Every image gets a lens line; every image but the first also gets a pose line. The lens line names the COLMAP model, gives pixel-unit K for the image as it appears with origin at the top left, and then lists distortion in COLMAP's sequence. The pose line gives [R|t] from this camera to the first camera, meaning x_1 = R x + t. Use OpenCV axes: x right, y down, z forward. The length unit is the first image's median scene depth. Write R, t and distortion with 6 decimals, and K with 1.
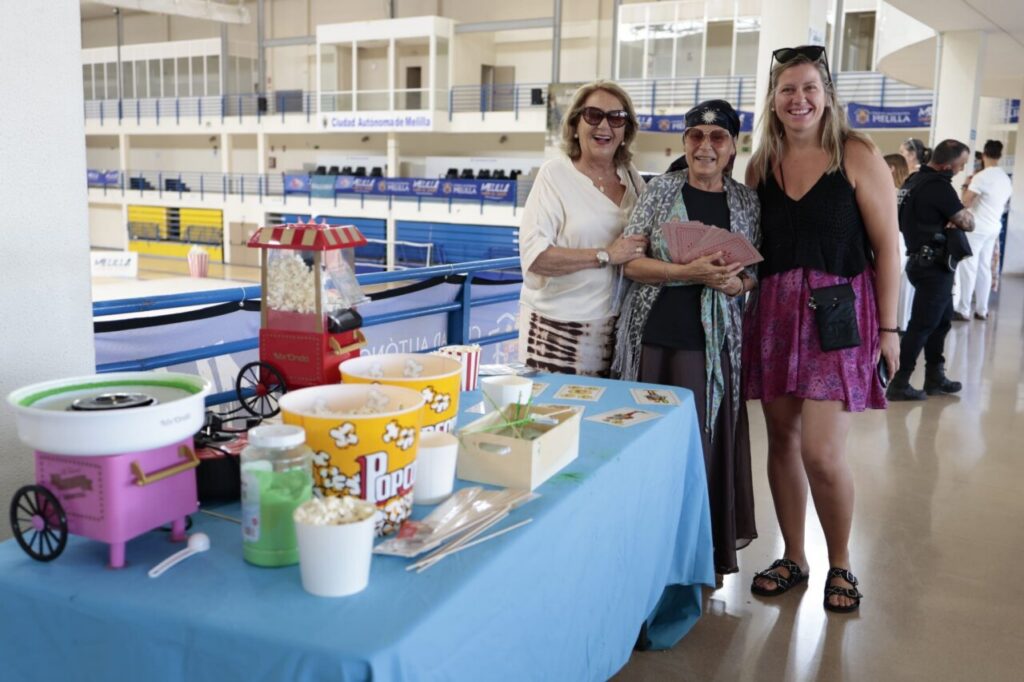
lens RADIAL K [[1015.3, 0, 512.0], [0, 1015.3, 341.0], [0, 0, 1]] dist [0.002080, 0.011295]
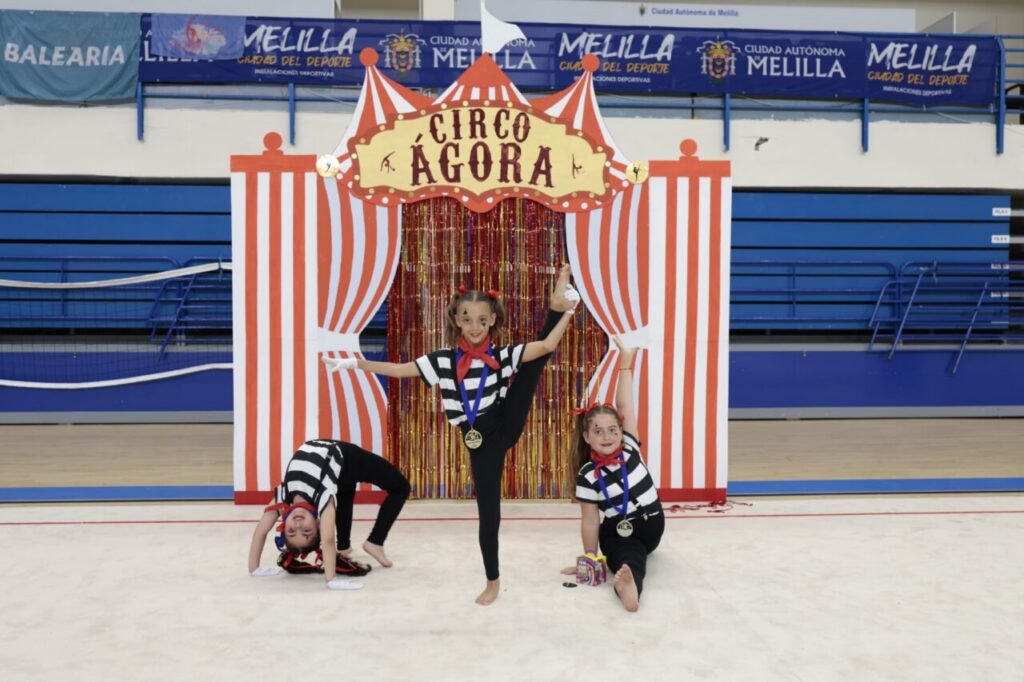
lens RADIAL K [[1015.3, 0, 512.0], [0, 1015.3, 341.0], [0, 0, 1]] dist [0.002080, 0.011295]
pose [[0.781731, -0.040888, 0.622274, -0.234339], [0.116345, 0.989891, -0.081115, -0.050224], [-0.612667, 0.135808, 0.778585, 0.697209]]
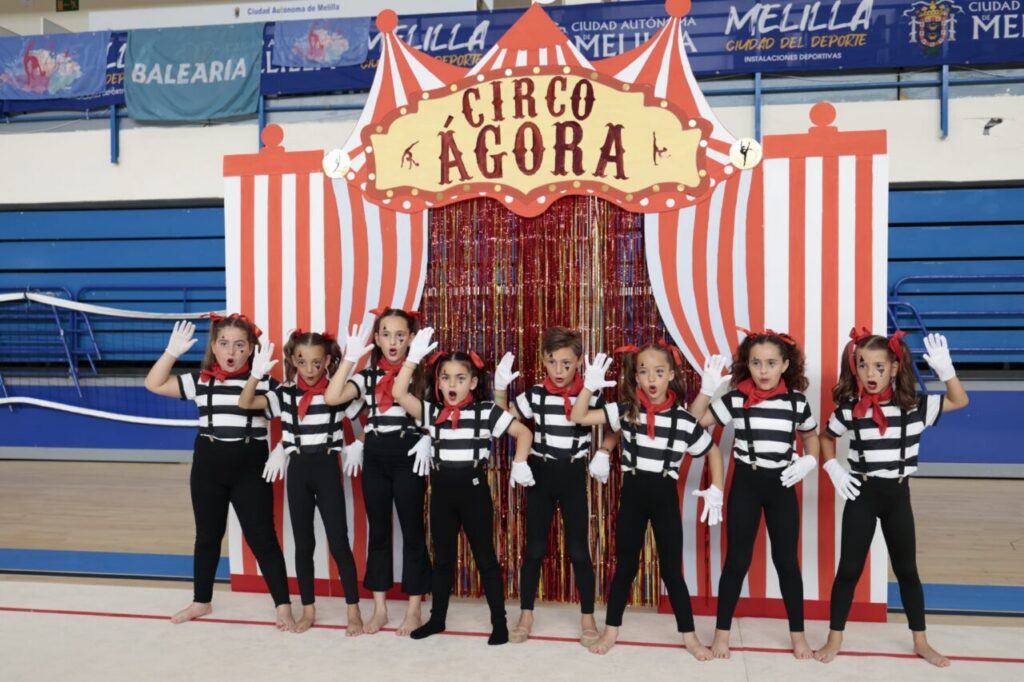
lens RADIAL K [[1009.3, 0, 512.0], [0, 1009.3, 341.0], [0, 0, 1]] dist [0.013785, -0.000588]
pose [[0.910376, -0.029279, 0.412746, -0.198033], [0.090029, 0.987612, -0.128516, -0.053503], [-0.403870, 0.154157, 0.901734, 0.713941]]
